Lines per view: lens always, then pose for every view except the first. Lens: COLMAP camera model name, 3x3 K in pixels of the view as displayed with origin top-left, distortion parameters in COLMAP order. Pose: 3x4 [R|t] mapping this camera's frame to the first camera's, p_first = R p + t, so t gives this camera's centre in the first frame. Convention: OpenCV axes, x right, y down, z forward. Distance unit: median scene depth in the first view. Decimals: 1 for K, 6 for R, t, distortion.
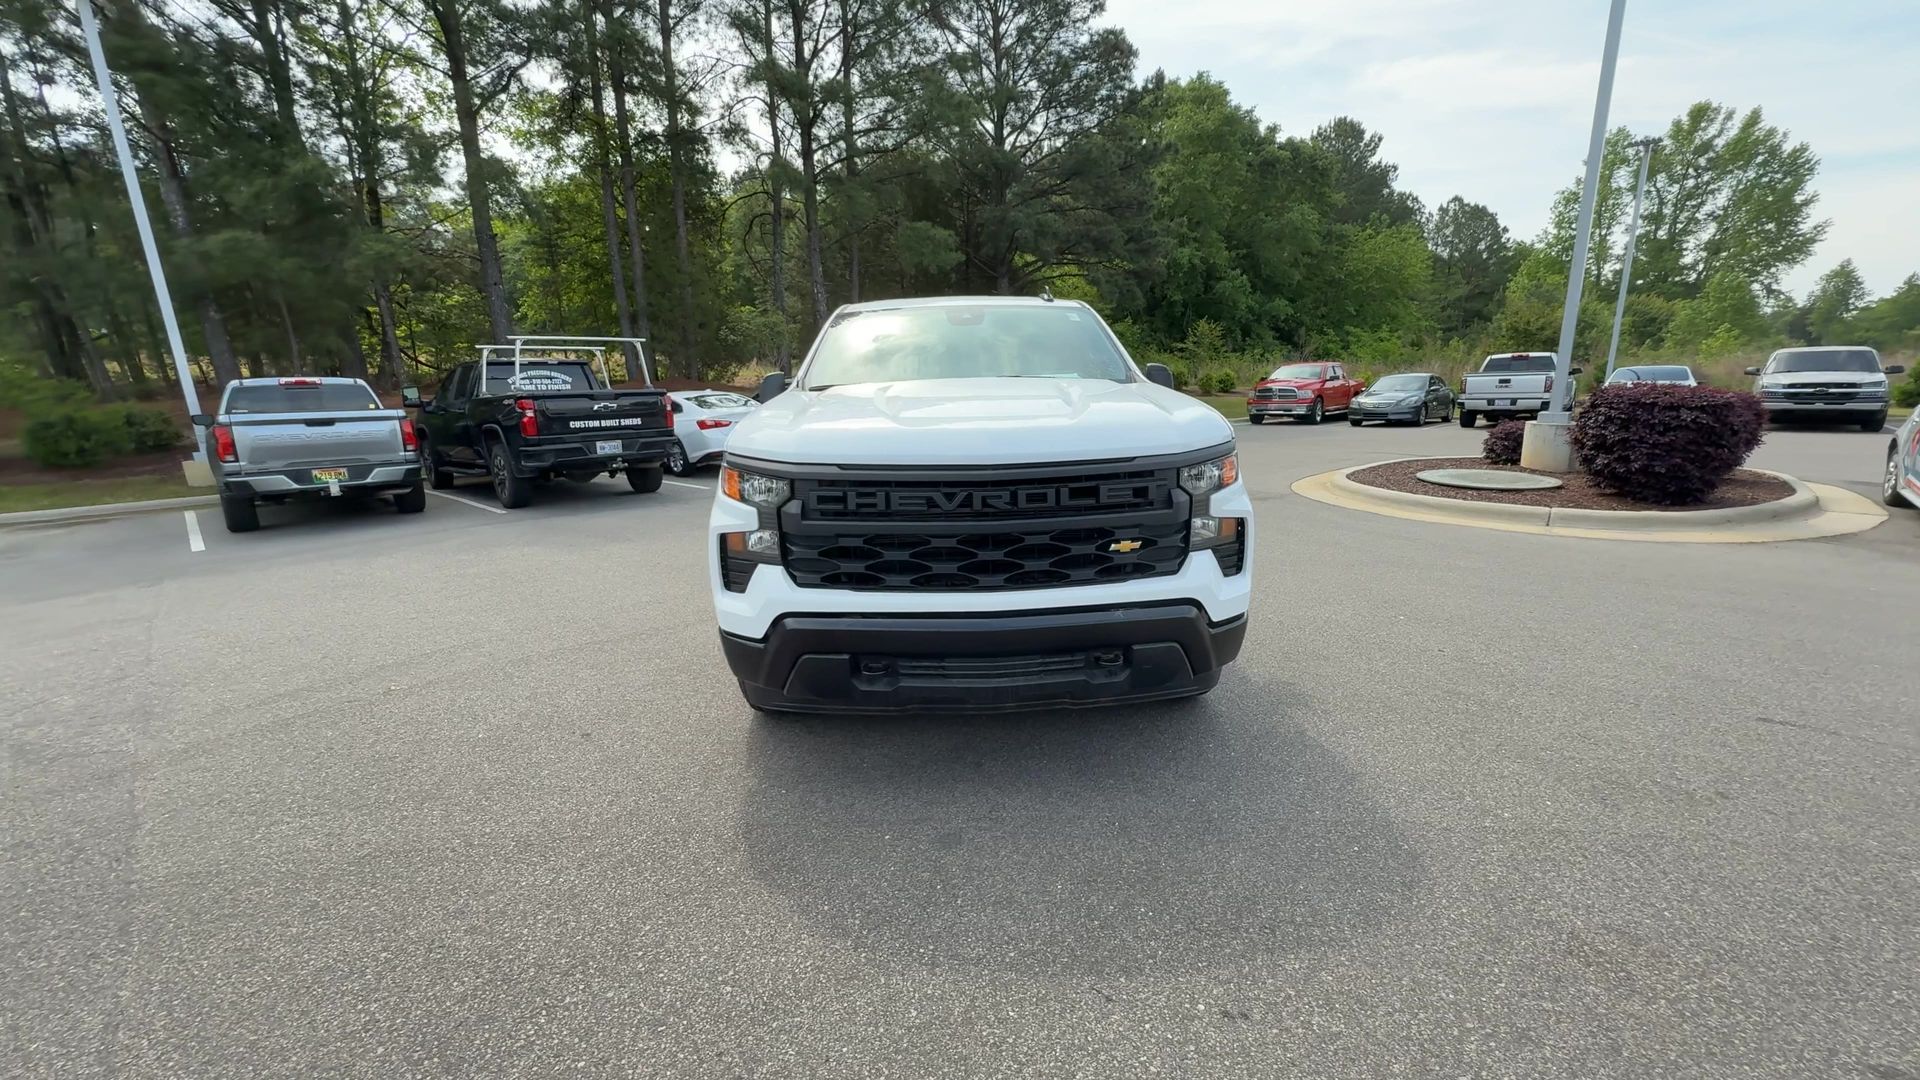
lens RADIAL K [[756.0, 0, 963.8], [0, 756.0, 545.2], [0, 0, 1]] dist [0.000177, -0.001135]
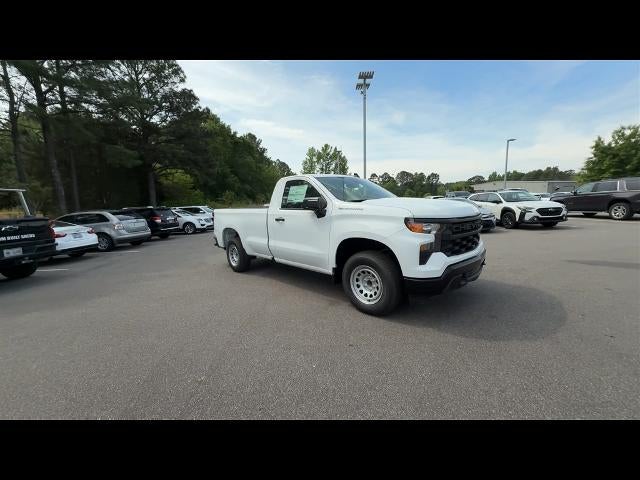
lens RADIAL K [[252.1, 0, 322.4], [0, 252.1, 239.7], [0, 0, 1]] dist [0.000330, -0.001224]
pose [[0.742282, -0.106653, 0.661546, -1.666177], [0.173298, 0.984220, -0.035774, -0.089796], [-0.647291, 0.141199, 0.749051, 0.682629]]
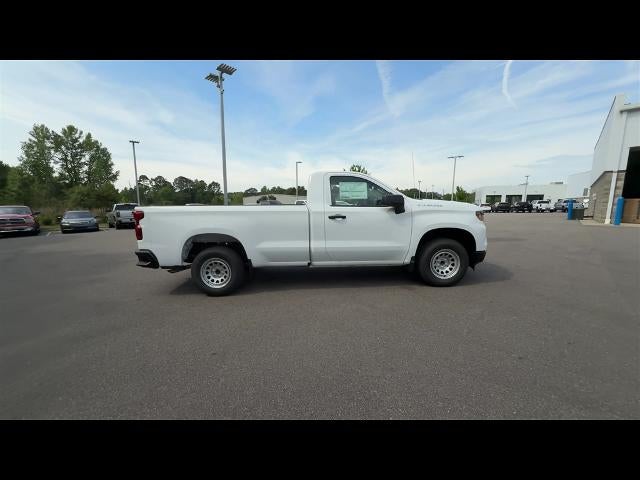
lens RADIAL K [[252.1, 0, 321.5], [0, 252.1, 243.4], [0, 0, 1]] dist [0.000330, -0.001224]
pose [[0.022795, -0.127531, 0.991573, -2.515323], [0.231698, 0.965500, 0.118851, -0.476912], [-0.972521, 0.227036, 0.051557, 2.646057]]
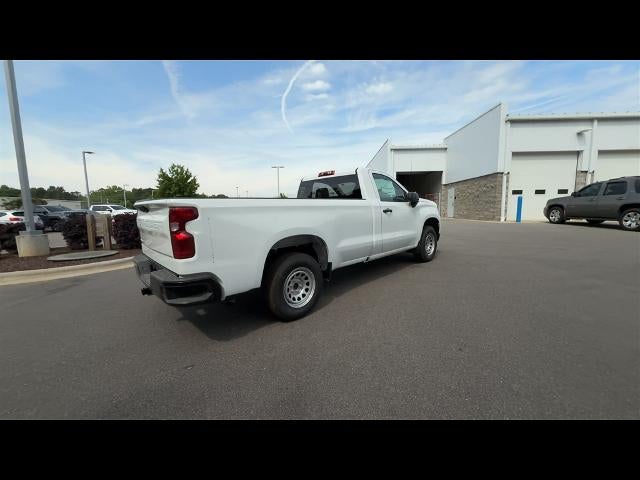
lens RADIAL K [[252.1, 0, 323.2], [0, 252.1, 240.7], [0, 0, 1]] dist [0.000330, -0.001224]
pose [[-0.657931, -0.057727, 0.750863, -1.752838], [0.205469, 0.945469, 0.252727, -0.842692], [-0.724507, 0.320555, -0.610192, 4.451656]]
